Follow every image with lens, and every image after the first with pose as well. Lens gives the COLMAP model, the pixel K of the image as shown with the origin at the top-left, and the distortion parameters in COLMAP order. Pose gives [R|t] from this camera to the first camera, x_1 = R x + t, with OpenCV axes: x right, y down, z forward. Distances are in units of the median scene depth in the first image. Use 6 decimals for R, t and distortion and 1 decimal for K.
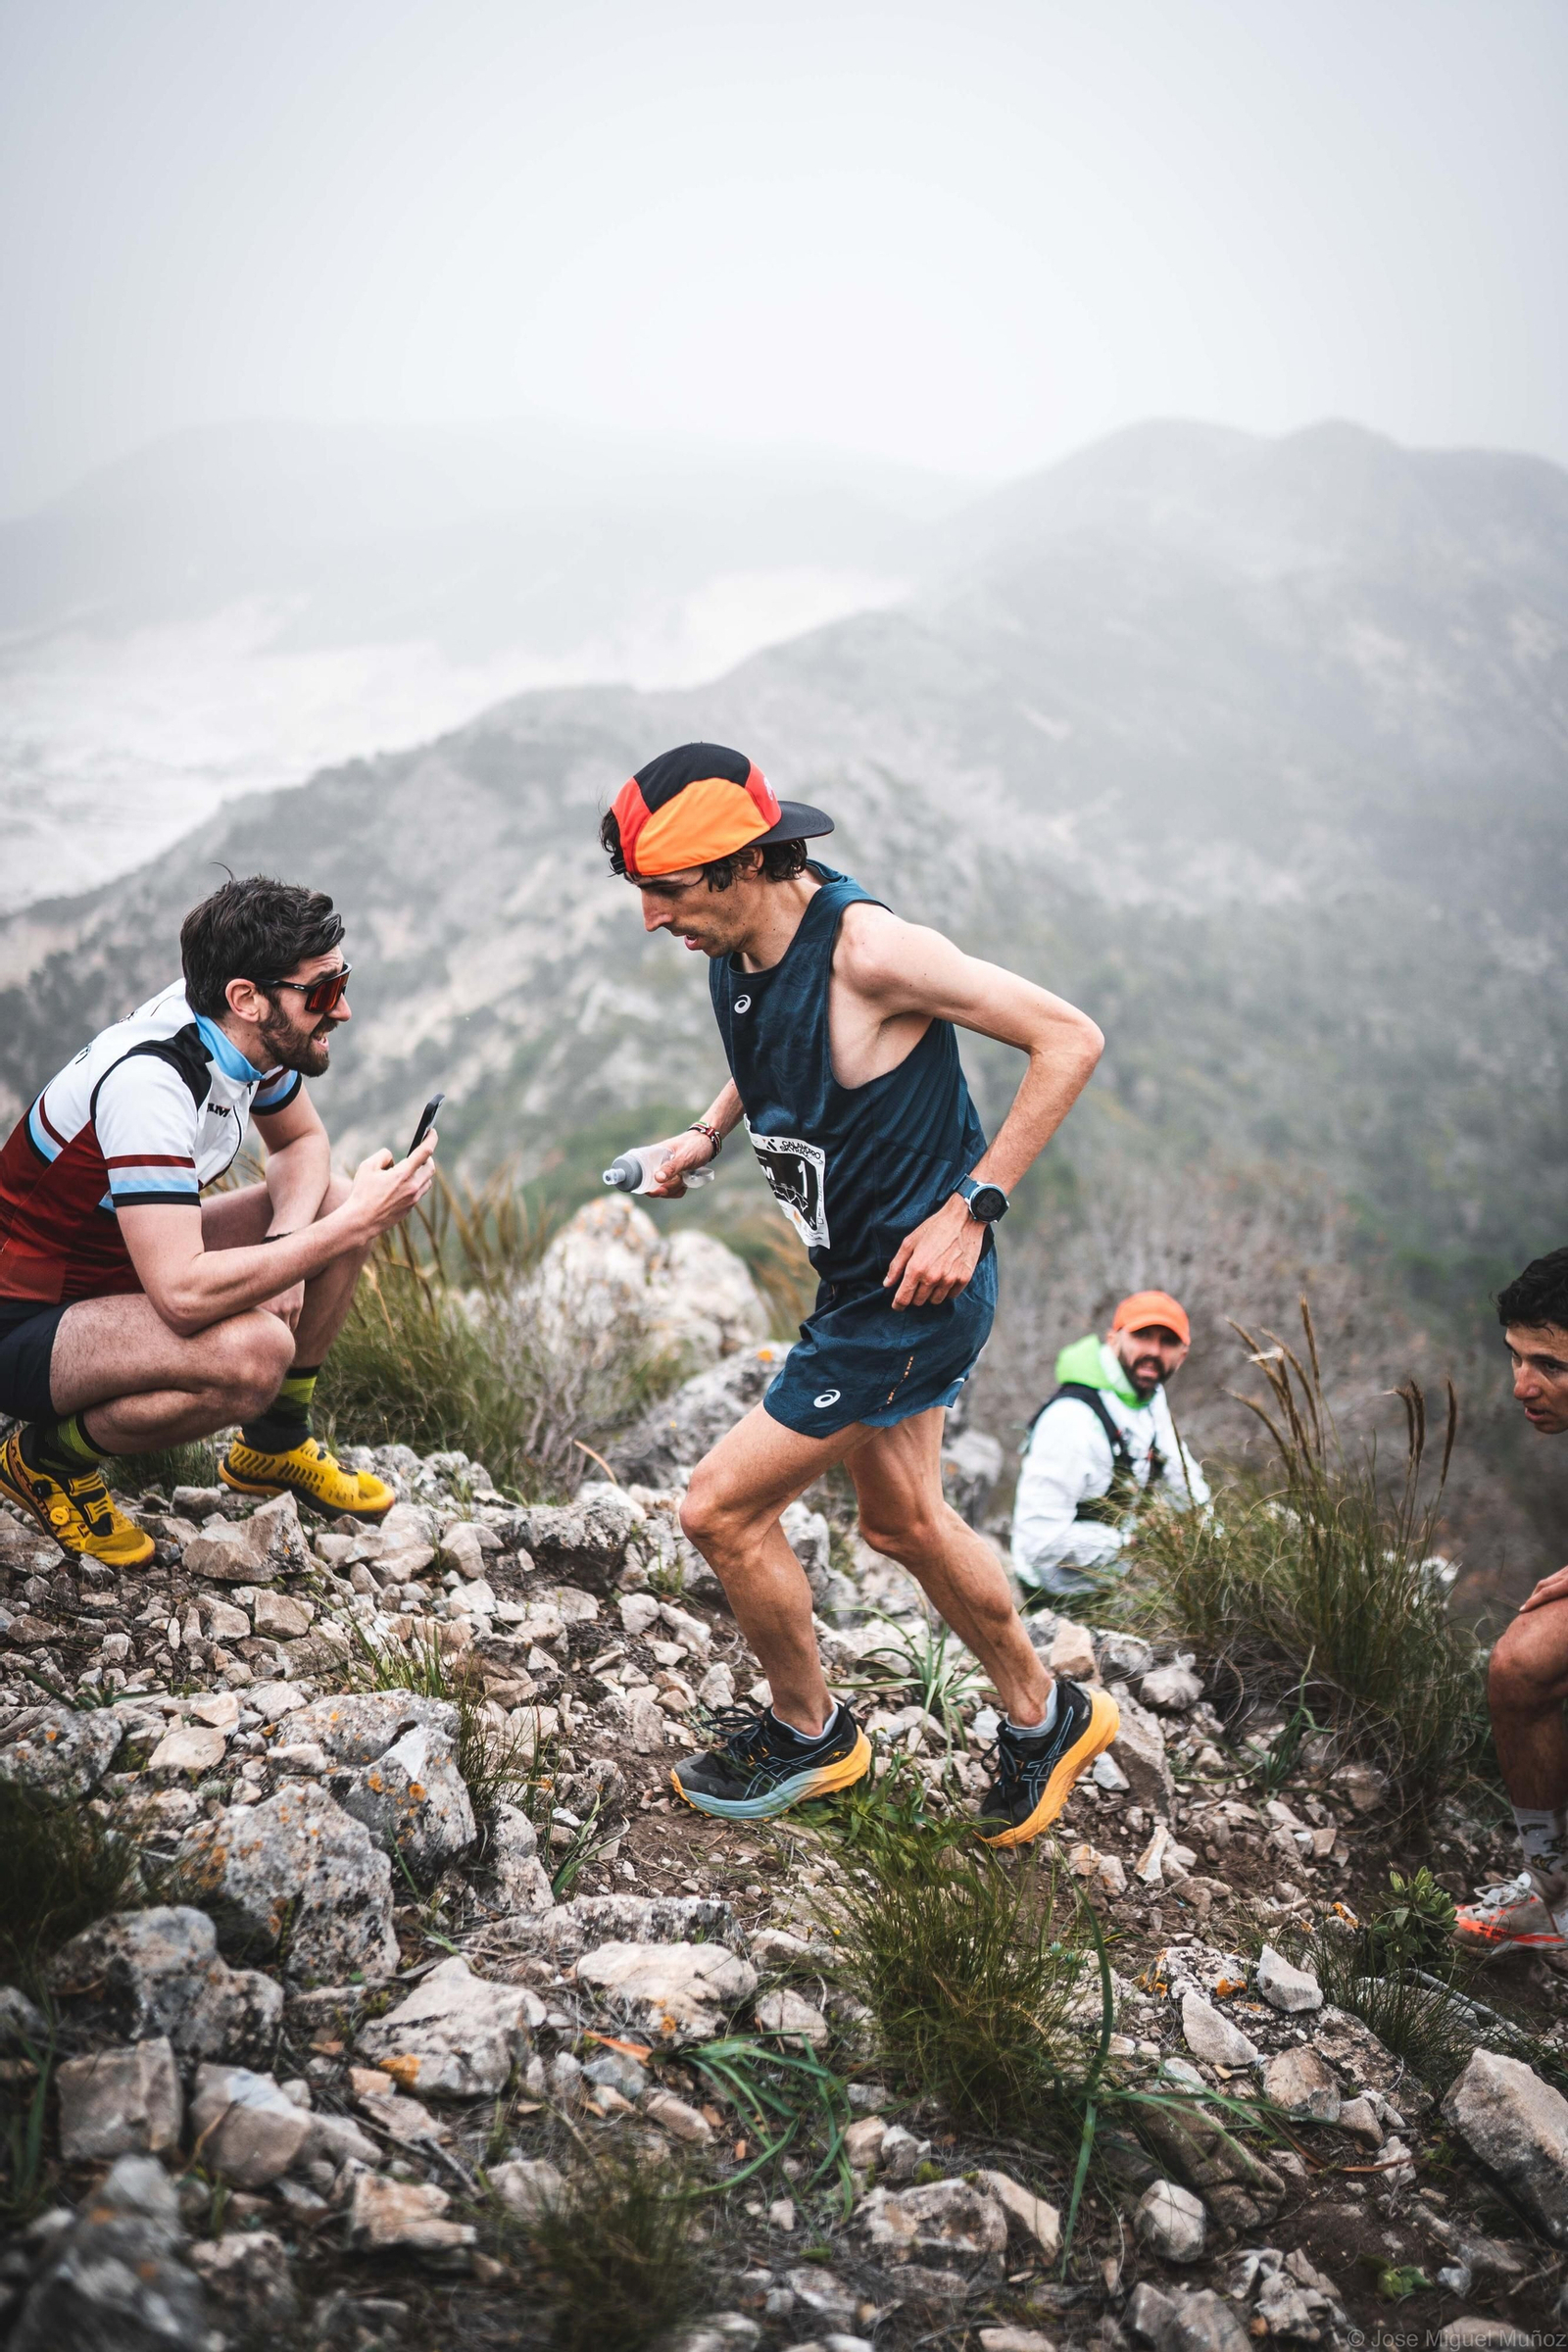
lens RADIAL K [[2254.0, 0, 767.9], [0, 2254.0, 1176.3], [0, 0, 1]] dist [-0.037451, 0.000000]
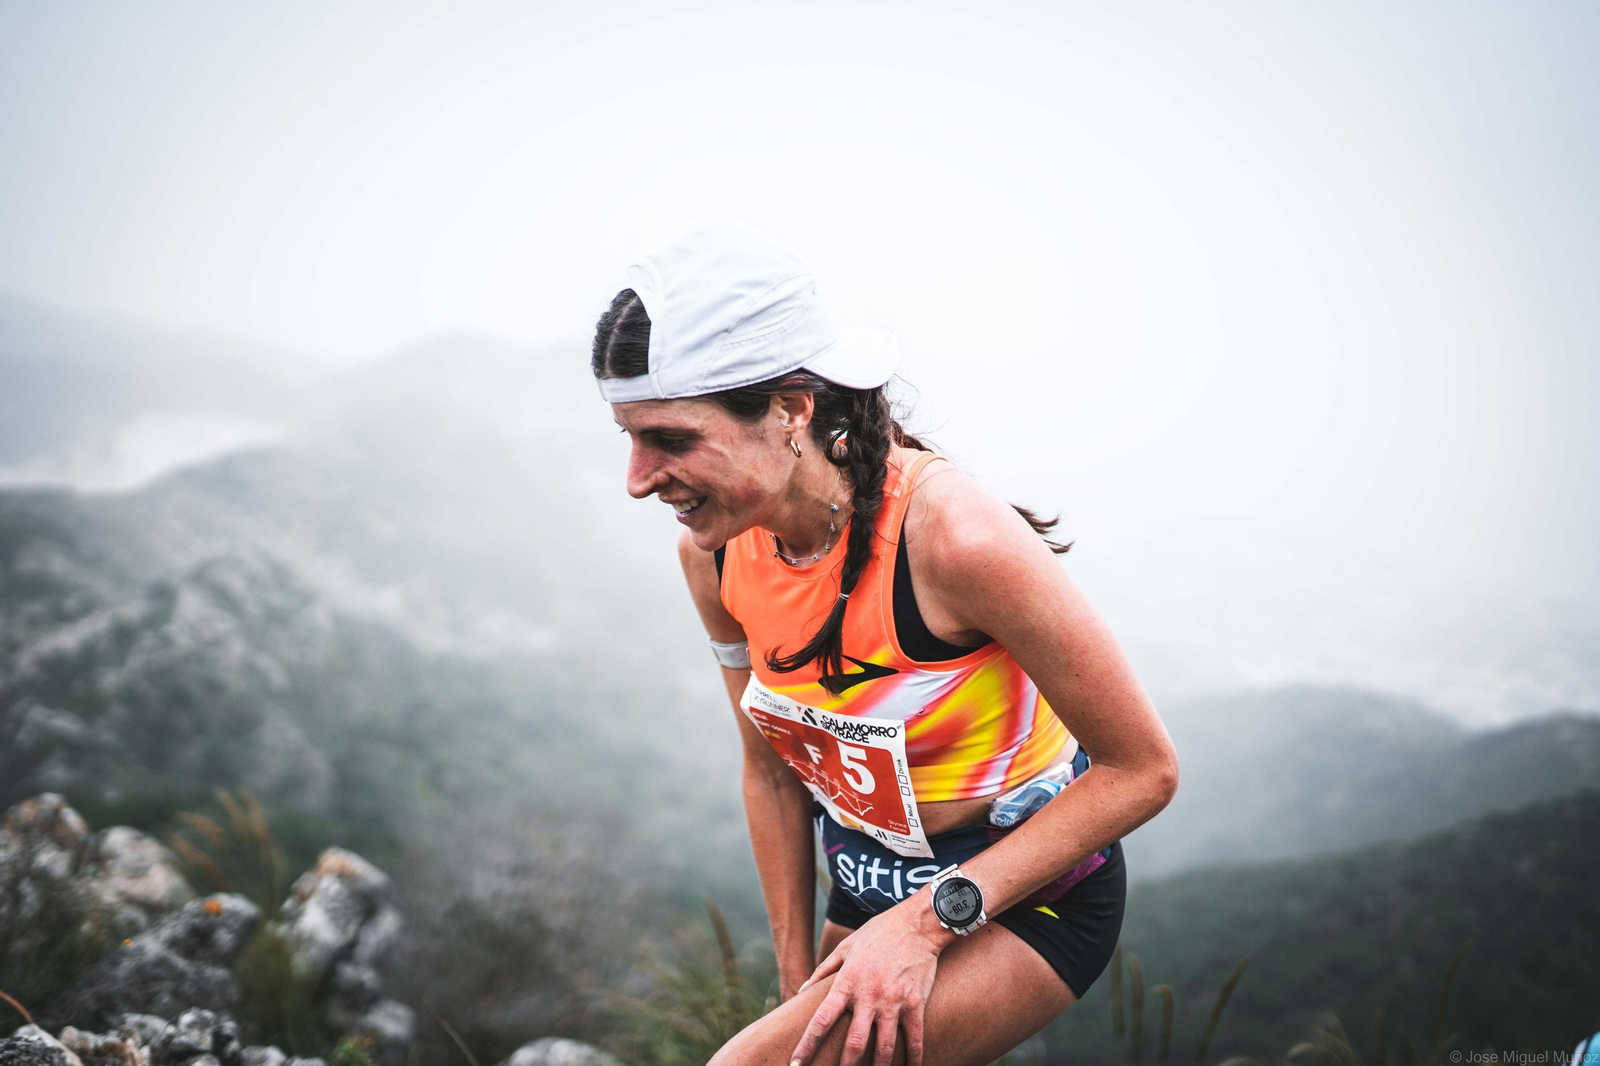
lens RADIAL K [[1533.4, 0, 792.6], [0, 1533.4, 540.5], [0, 0, 1]] dist [-0.037451, 0.000000]
pose [[0.926350, 0.022189, 0.376009, -0.028798], [0.050783, 0.981792, -0.183047, 0.084663], [-0.373224, 0.188660, 0.908356, 0.430247]]
